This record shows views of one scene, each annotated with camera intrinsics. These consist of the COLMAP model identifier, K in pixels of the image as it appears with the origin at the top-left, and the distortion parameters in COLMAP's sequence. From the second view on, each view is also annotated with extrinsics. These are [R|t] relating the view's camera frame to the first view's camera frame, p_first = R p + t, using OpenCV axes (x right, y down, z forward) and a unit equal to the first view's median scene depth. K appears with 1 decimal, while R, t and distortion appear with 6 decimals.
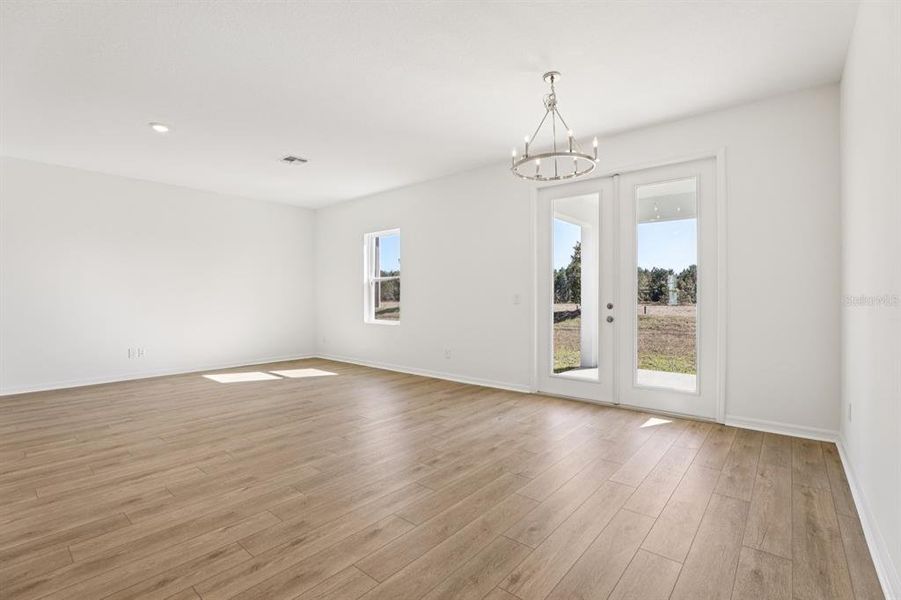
lens RADIAL K [[410.3, 0, 443.9], [0, 410.3, 298.6], [0, 0, 1]] dist [-0.022907, 0.003421]
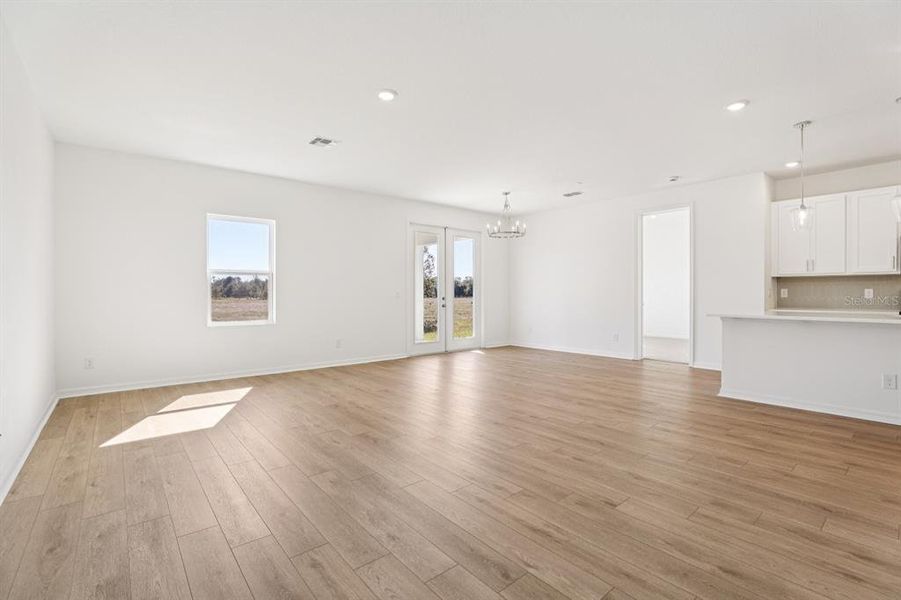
lens RADIAL K [[410.3, 0, 451.4], [0, 410.3, 292.0], [0, 0, 1]] dist [-0.022907, 0.003421]
pose [[0.169711, 0.007656, 0.985464, -2.141128], [0.005131, 0.999949, -0.008652, 0.005523], [-0.985480, 0.006525, 0.169663, 1.000112]]
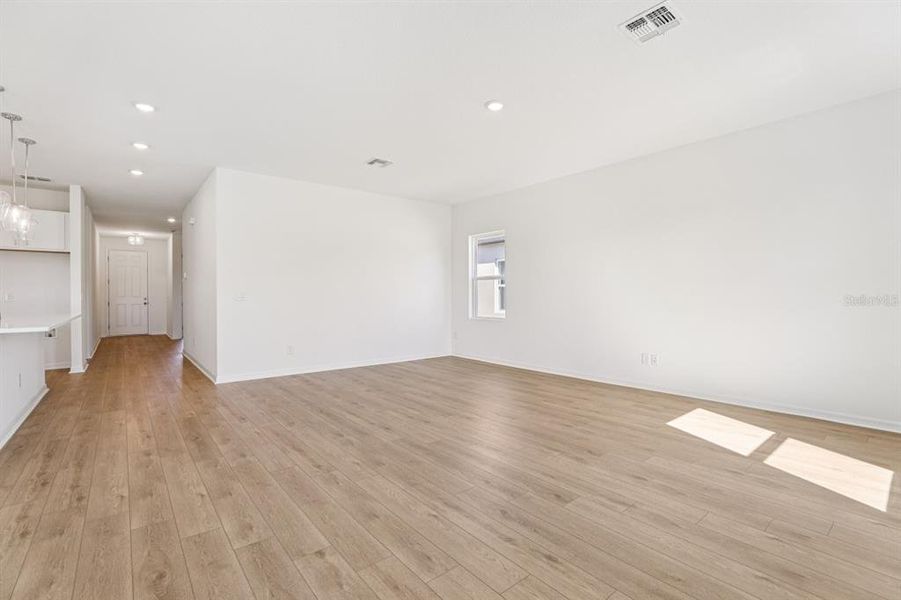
lens RADIAL K [[410.3, 0, 452.6], [0, 410.3, 296.9], [0, 0, 1]] dist [-0.022907, 0.003421]
pose [[-0.173926, 0.000675, -0.984759, 0.293982], [0.002007, 0.999998, 0.000331, 0.003469], [0.984757, -0.001919, -0.173927, 1.485943]]
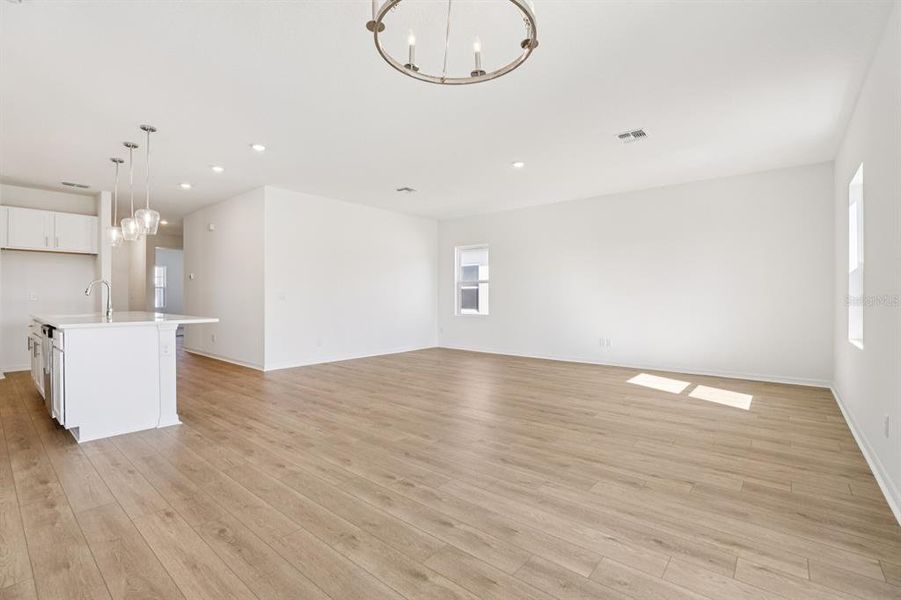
lens RADIAL K [[410.3, 0, 452.1], [0, 410.3, 297.1], [0, 0, 1]] dist [-0.022907, 0.003421]
pose [[0.011991, 0.000304, -0.999928, 0.840492], [-0.001681, 0.999999, 0.000284, 0.001931], [0.999927, 0.001678, 0.011991, 1.080426]]
